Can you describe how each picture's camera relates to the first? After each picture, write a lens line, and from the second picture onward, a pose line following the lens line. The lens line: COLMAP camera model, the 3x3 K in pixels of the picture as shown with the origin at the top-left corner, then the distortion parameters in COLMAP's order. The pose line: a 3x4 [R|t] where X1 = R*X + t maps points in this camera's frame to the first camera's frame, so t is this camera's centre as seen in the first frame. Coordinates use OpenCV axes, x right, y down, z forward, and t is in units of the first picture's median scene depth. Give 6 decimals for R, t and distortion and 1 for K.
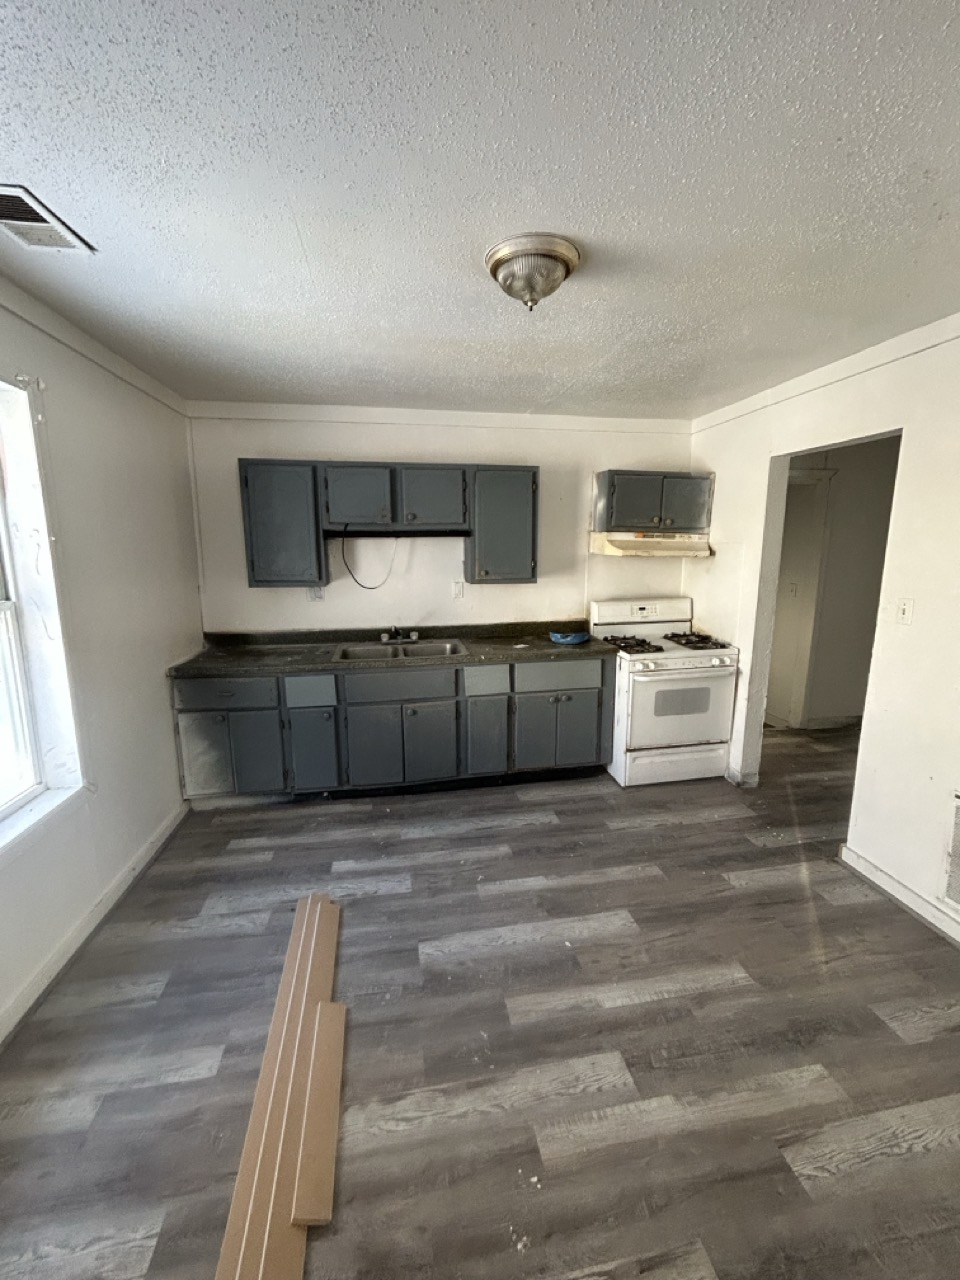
lens RADIAL K [[519.2, 0, 482.9], [0, 519.2, 640.5], [0, 0, 1]] dist [-0.000630, 0.000176]
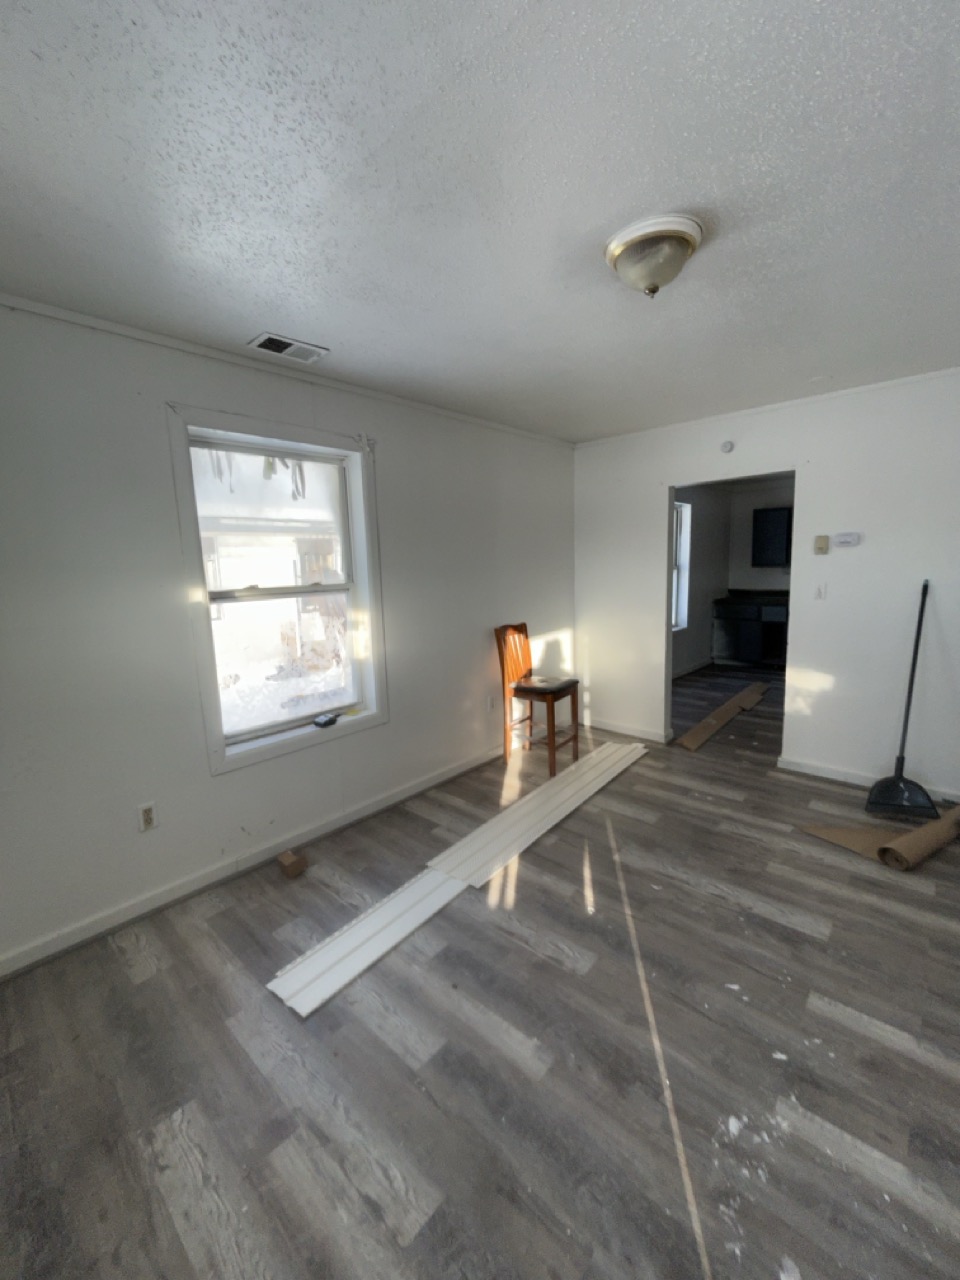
lens RADIAL K [[519.8, 0, 482.2], [0, 519.8, 633.9], [0, 0, 1]] dist [-0.000596, 0.000133]
pose [[0.611755, 0.091879, -0.785694, 0.769730], [-0.114696, 0.993039, 0.026821, 0.316934], [0.782689, 0.073708, 0.618034, -1.560730]]
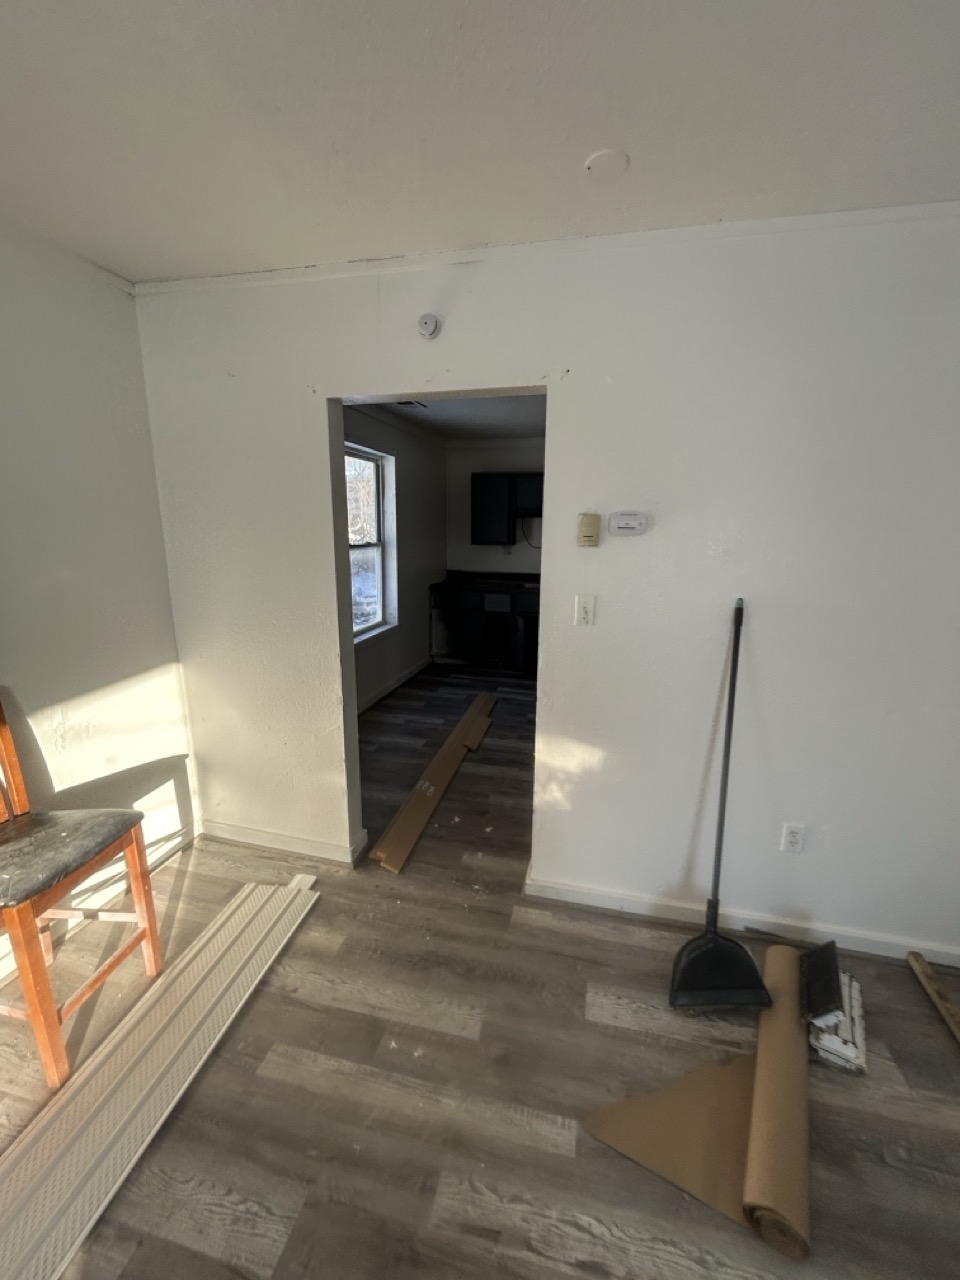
lens RADIAL K [[519.2, 0, 482.9], [0, 519.2, 640.5], [0, 0, 1]] dist [-0.000630, 0.000176]
pose [[0.917182, 0.100744, -0.385522, 0.401868], [-0.085334, 0.994725, 0.056923, 0.156925], [0.389223, -0.019310, 0.920941, -0.829468]]
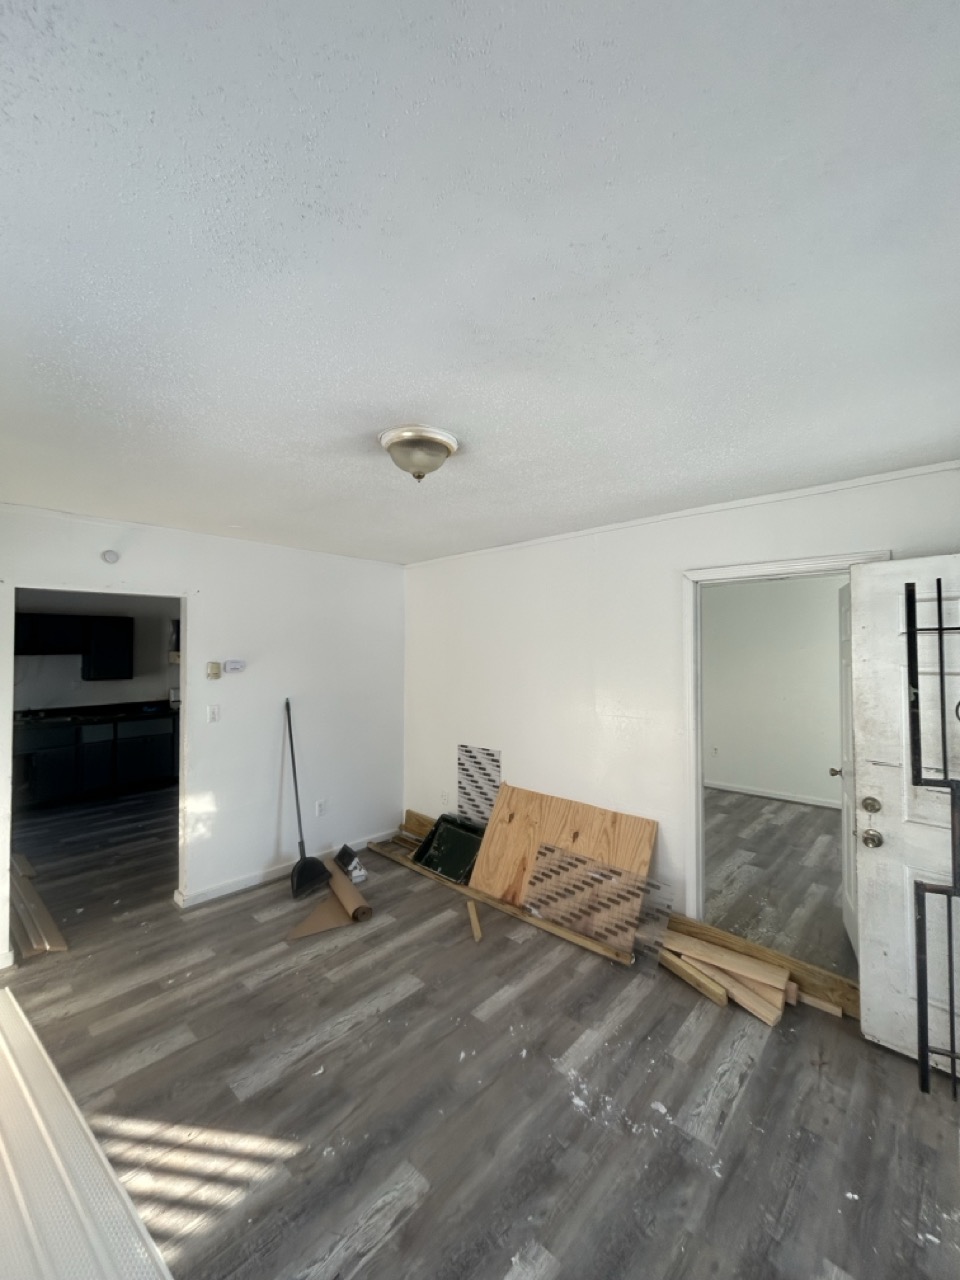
lens RADIAL K [[519.8, 0, 482.2], [0, 519.8, 633.9], [0, 0, 1]] dist [-0.000596, 0.000133]
pose [[0.795520, 0.019530, 0.605612, -0.038122], [0.109044, 0.978548, -0.174795, 0.257169], [-0.596034, 0.205091, 0.776325, -1.629893]]
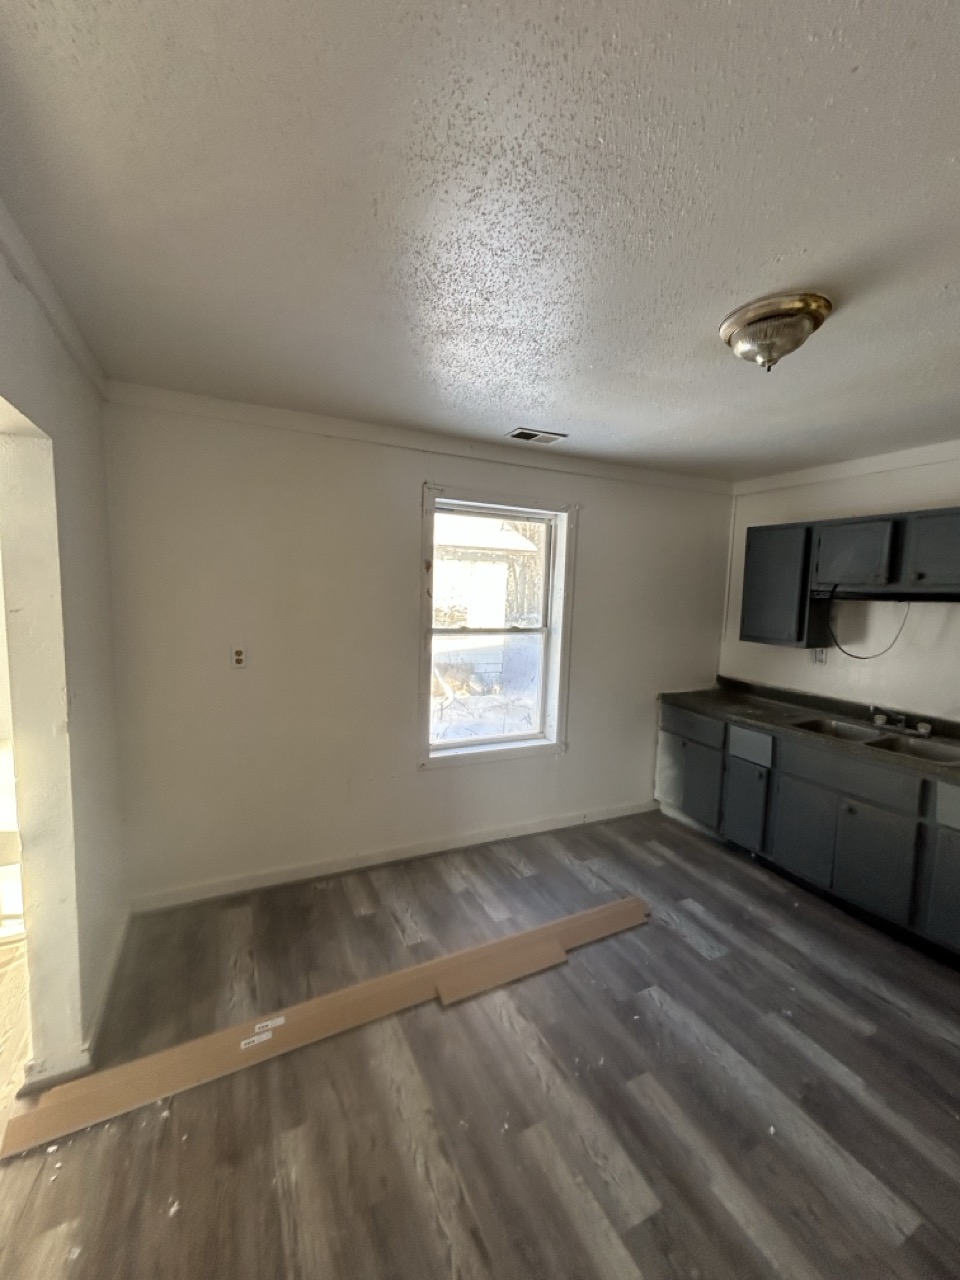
lens RADIAL K [[519.2, 0, 482.9], [0, 519.2, 640.5], [0, 0, 1]] dist [-0.000630, 0.000176]
pose [[0.279775, 0.107513, -0.954027, 0.578339], [-0.203926, 0.977689, 0.050376, -0.059713], [0.938158, 0.180457, 0.295458, 0.202530]]
